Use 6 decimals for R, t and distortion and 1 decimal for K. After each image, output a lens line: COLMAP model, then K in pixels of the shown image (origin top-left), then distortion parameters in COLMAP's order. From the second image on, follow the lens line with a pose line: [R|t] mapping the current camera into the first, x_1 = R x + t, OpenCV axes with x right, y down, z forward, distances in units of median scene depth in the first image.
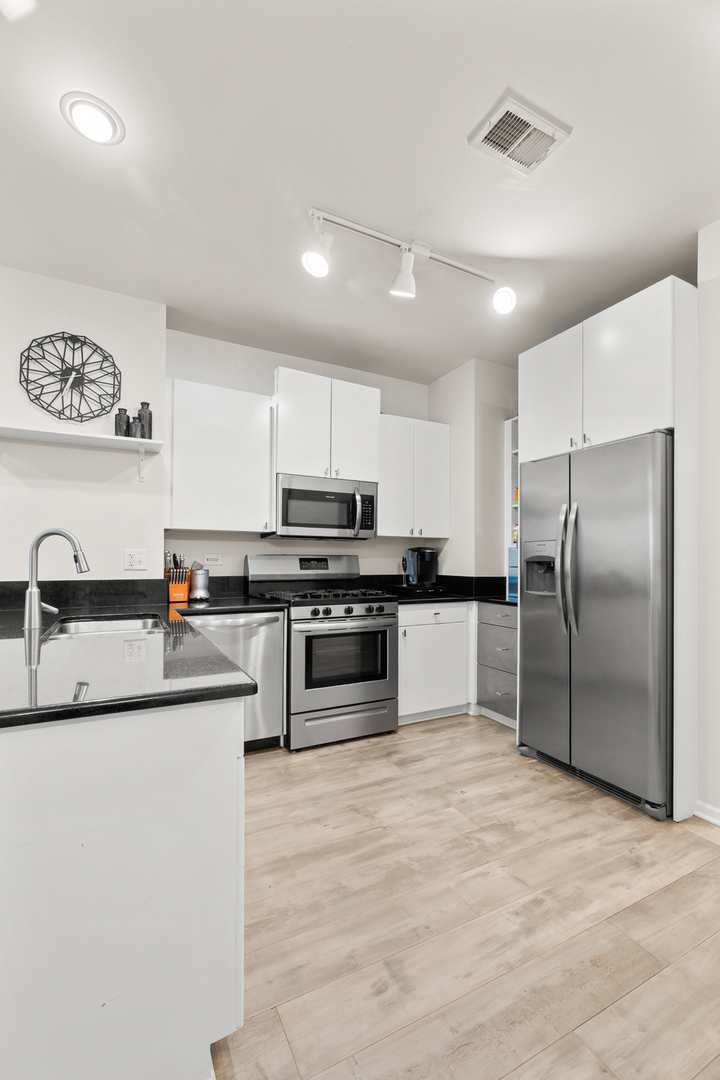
lens RADIAL K [[464.6, 0, 363.3], [0, 464.6, 554.4], [0, 0, 1]] dist [0.000353, -0.000127]
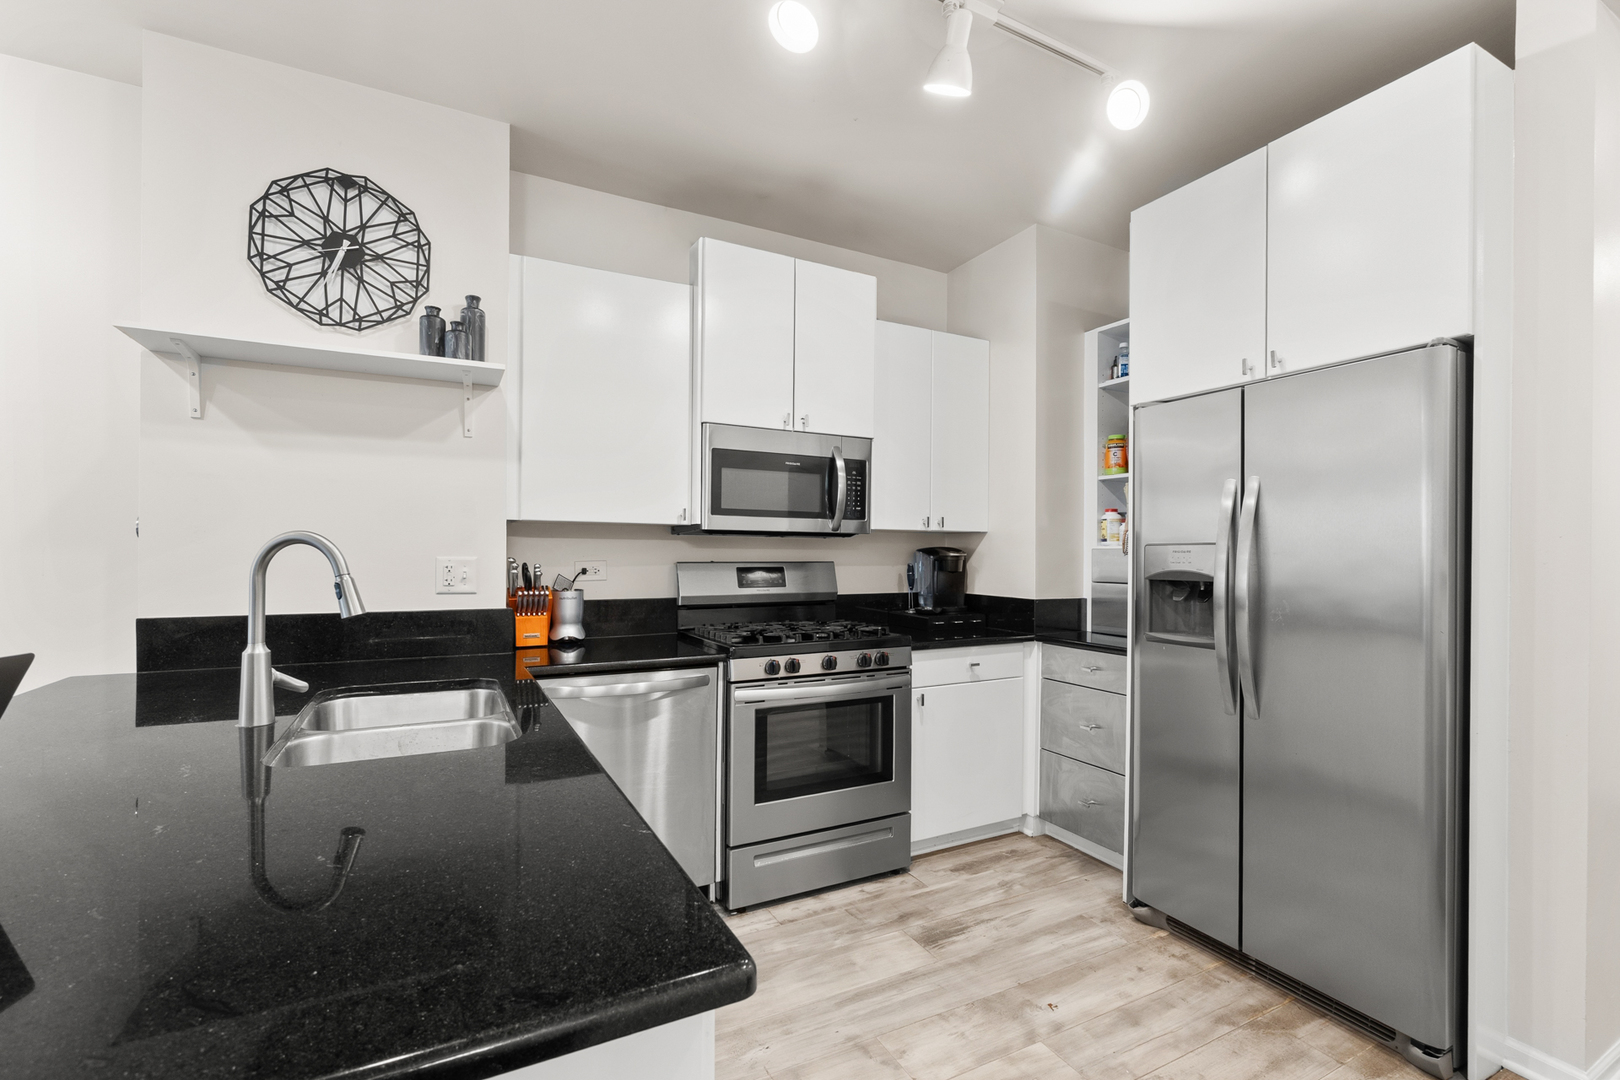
lens RADIAL K [[711.3, 0, 799.4], [0, 711.3, 551.0], [0, 0, 1]] dist [0.000126, -0.000112]
pose [[0.999946, 0.002110, -0.010218, -0.063829], [-0.002032, 0.999969, 0.007641, -0.025481], [0.010233, -0.007620, 0.999919, 0.137632]]
